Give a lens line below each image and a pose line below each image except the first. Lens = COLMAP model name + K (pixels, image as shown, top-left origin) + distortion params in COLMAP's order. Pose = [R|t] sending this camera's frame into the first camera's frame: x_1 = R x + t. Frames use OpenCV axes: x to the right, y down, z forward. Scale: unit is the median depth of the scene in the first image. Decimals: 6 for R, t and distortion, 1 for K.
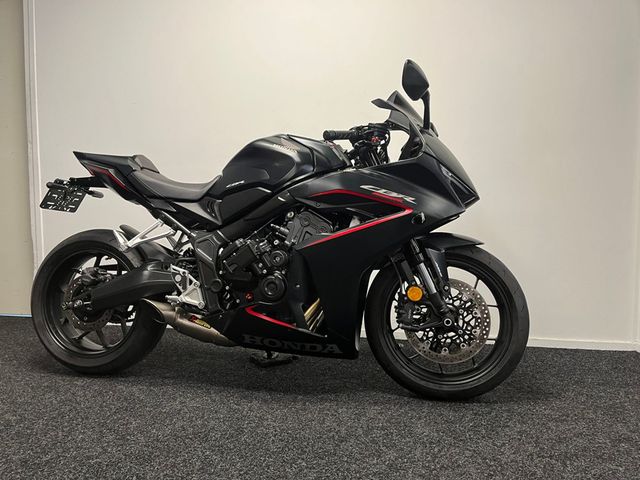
lens RADIAL K [[483.0, 0, 314.3], [0, 483.0, 243.2], [0, 0, 1]] dist [0.073742, -0.094147]
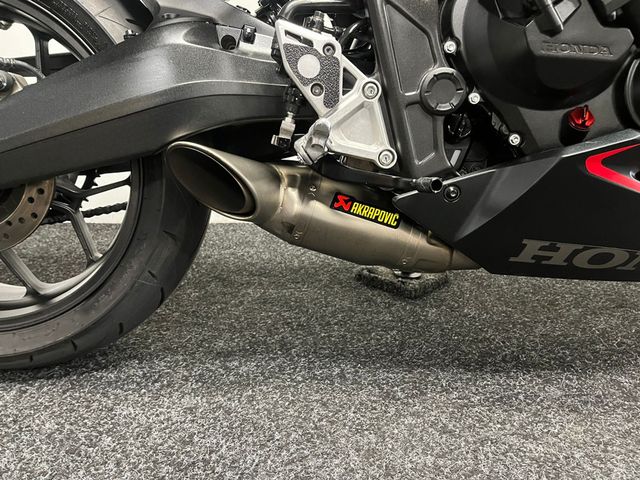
lens RADIAL K [[483.0, 0, 315.8], [0, 483.0, 245.0], [0, 0, 1]] dist [0.073742, -0.094147]
pose [[0.962561, -0.075066, 0.260465, -0.379720], [0.007016, 0.967468, 0.252896, 0.106958], [-0.270976, -0.241601, 0.931773, 0.737235]]
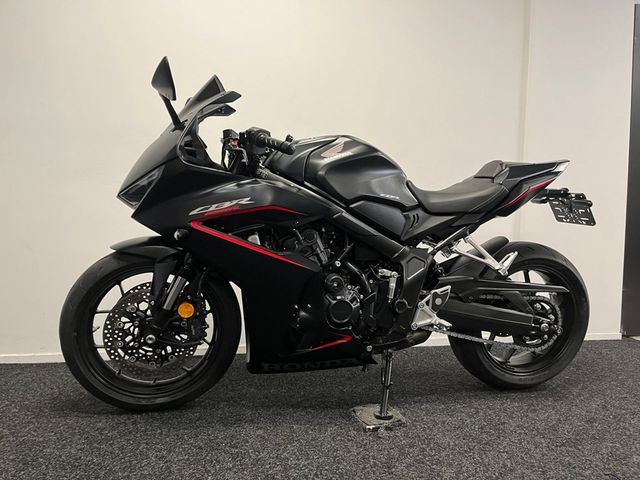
lens RADIAL K [[483.0, 0, 322.7], [0, 483.0, 241.8], [0, 0, 1]] dist [0.073742, -0.094147]
pose [[0.899751, 0.007826, 0.436333, -0.380343], [0.002466, 0.999732, -0.023017, 0.003565], [-0.436397, 0.021786, 0.899491, 0.183053]]
